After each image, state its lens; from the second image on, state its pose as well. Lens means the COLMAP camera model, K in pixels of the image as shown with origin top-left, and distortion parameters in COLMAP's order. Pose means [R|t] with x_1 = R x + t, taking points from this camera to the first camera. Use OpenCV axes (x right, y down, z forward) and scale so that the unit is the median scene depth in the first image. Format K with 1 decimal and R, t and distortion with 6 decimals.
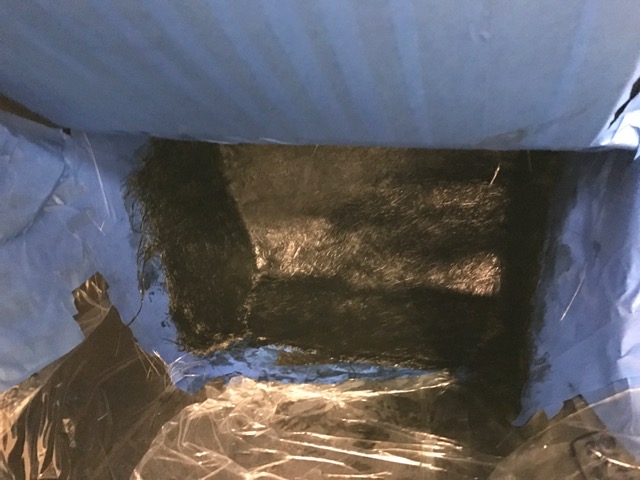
lens RADIAL K [[521.7, 0, 316.2], [0, 521.7, 231.6], [0, 0, 1]] dist [-0.017500, 0.023827]
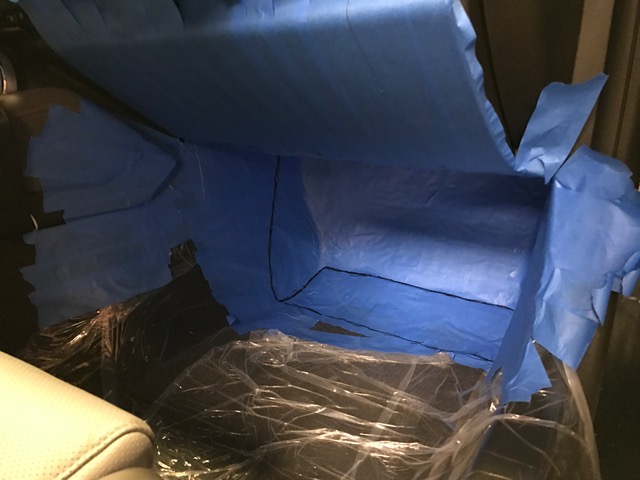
lens RADIAL K [[521.7, 0, 319.8], [0, 521.7, 234.1], [0, 0, 1]] dist [-0.017500, 0.023827]
pose [[0.955302, 0.104773, -0.276442, 0.309319], [-0.117552, 0.992613, -0.030019, 0.064220], [0.271254, 0.061173, 0.960562, -0.275203]]
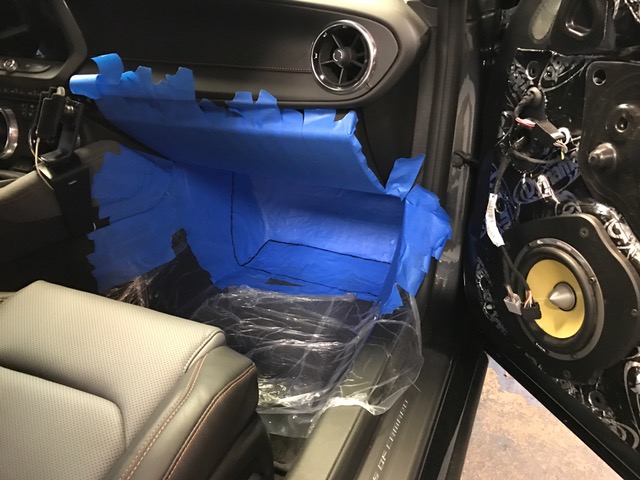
lens RADIAL K [[521.7, 0, 316.7], [0, 521.7, 237.1], [0, 0, 1]] dist [-0.017500, 0.023827]
pose [[0.990458, 0.092440, -0.102218, 0.335450], [-0.087452, 0.994797, 0.052256, -0.043232], [0.106516, -0.042819, 0.993389, -1.037747]]
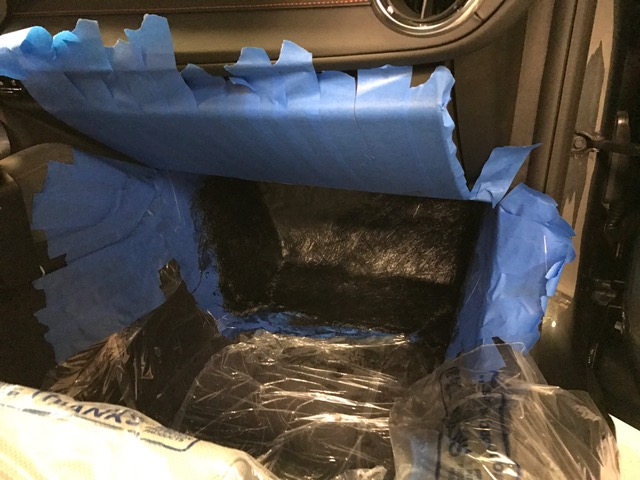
lens RADIAL K [[521.7, 0, 315.4], [0, 521.7, 242.5], [0, 0, 1]] dist [-0.017500, 0.023827]
pose [[0.993964, 0.037951, -0.102930, 0.158525], [-0.031093, 0.997239, 0.067435, -0.087130], [0.105205, -0.063828, 0.992400, -0.492908]]
